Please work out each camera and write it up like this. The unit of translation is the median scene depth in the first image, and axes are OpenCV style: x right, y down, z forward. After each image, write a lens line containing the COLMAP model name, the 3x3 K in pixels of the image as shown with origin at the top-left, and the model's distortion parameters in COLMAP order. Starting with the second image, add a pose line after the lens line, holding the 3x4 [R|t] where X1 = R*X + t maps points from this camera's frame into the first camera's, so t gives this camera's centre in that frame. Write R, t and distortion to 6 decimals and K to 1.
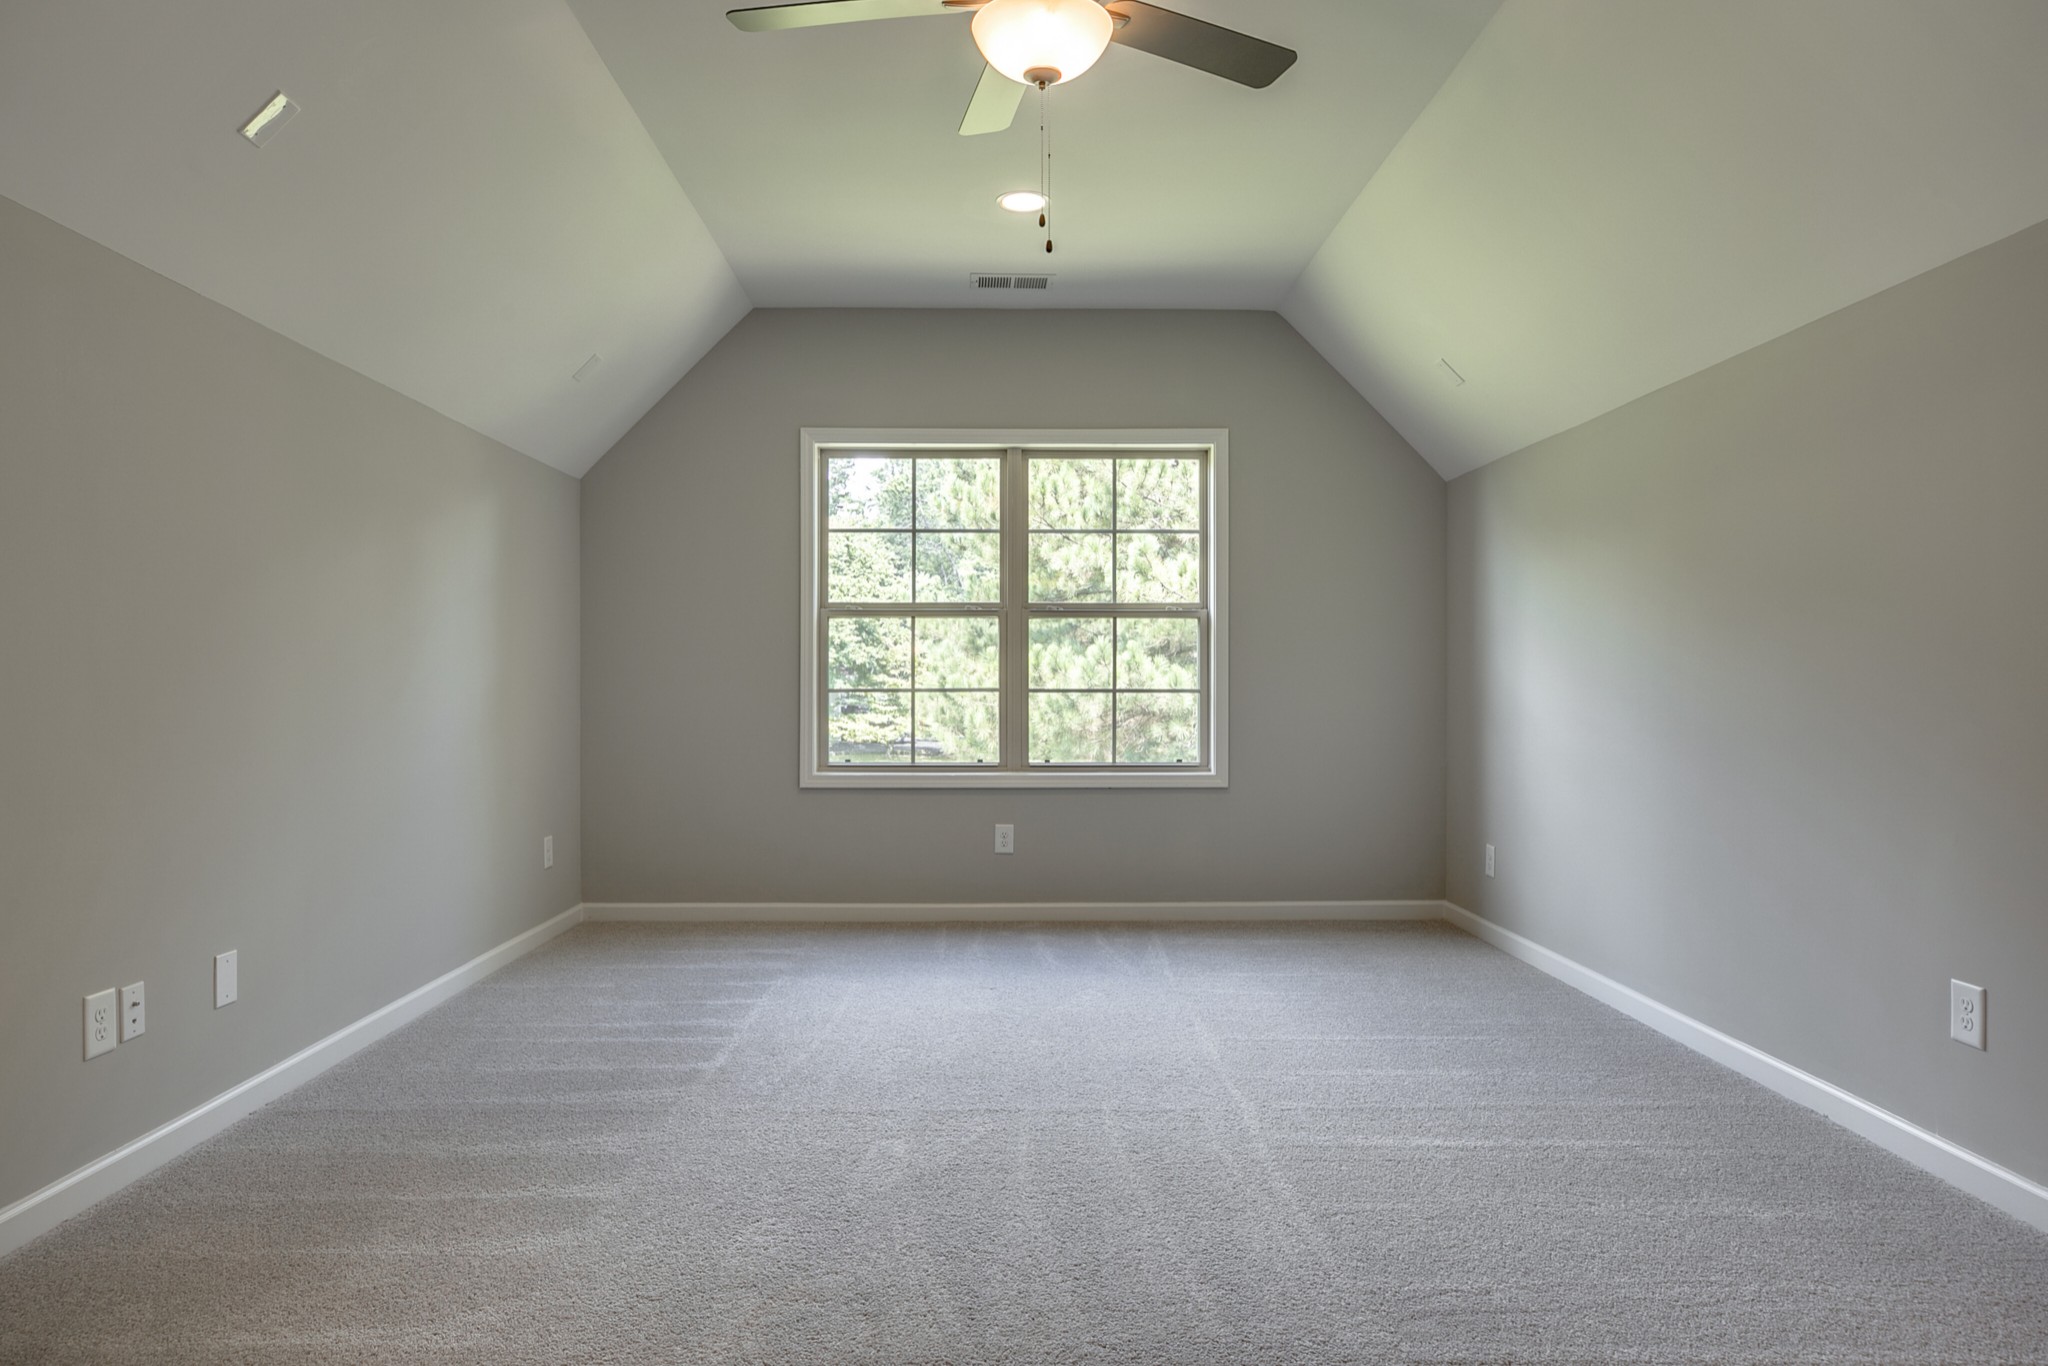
lens RADIAL K [[1141.3, 0, 1024.0], [0, 1141.3, 683.0], [0, 0, 1]] dist [0.023398, 0.000491]
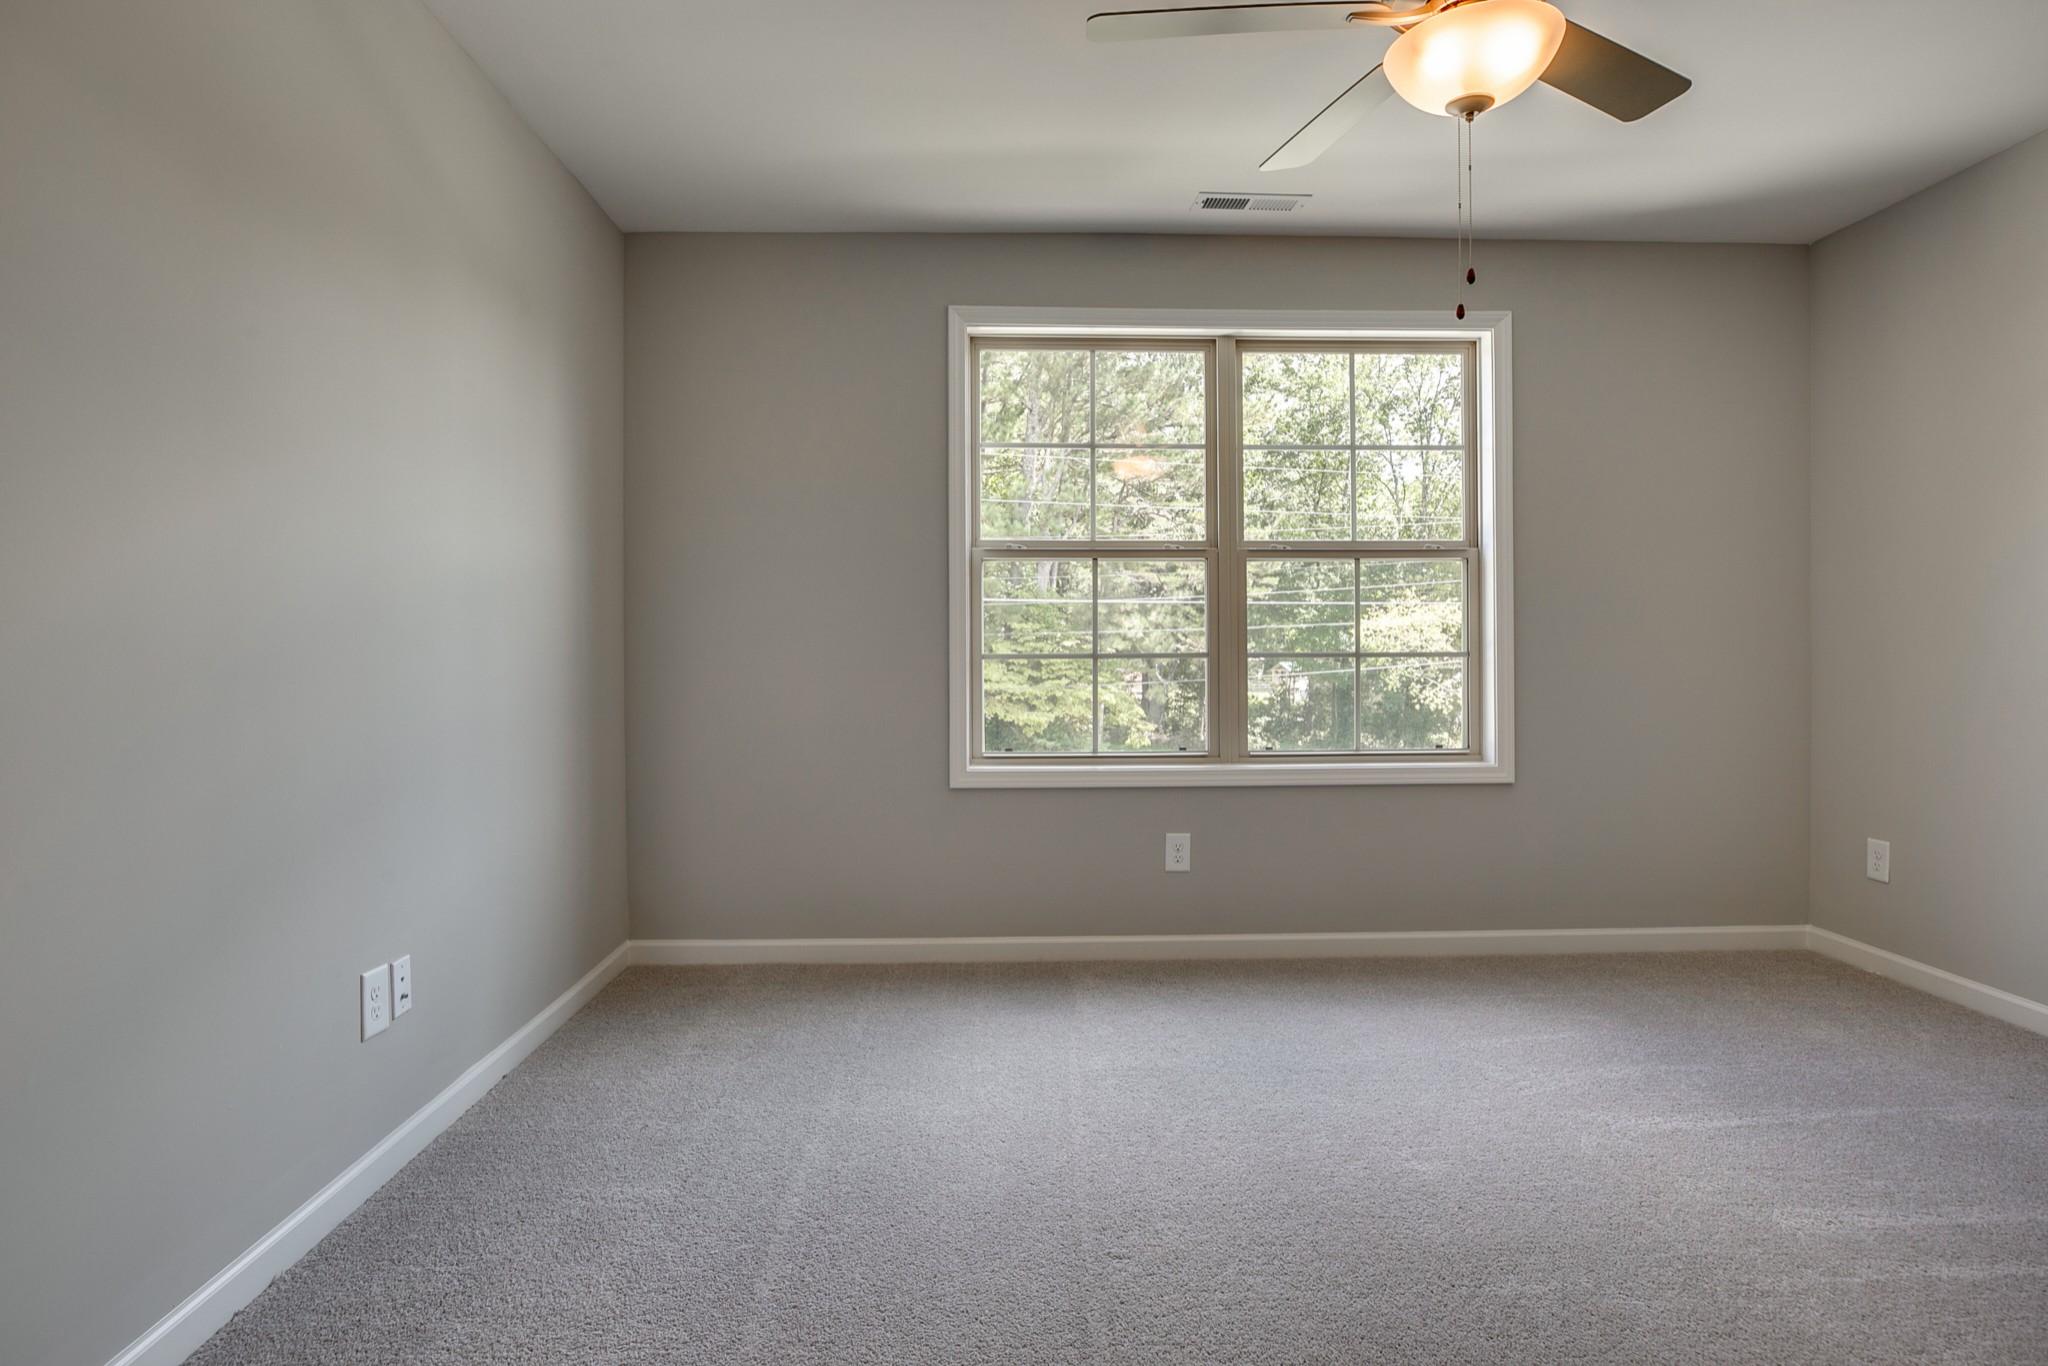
lens RADIAL K [[1519.2, 0, 1025.1], [0, 1519.2, 633.1], [0, 0, 1]] dist [-0.005349, 0.001148]
pose [[0.999199, -0.004323, 0.039779, -0.182443], [0.004676, 0.999950, -0.008789, -0.000518], [-0.039739, 0.008967, 0.999170, -0.003896]]
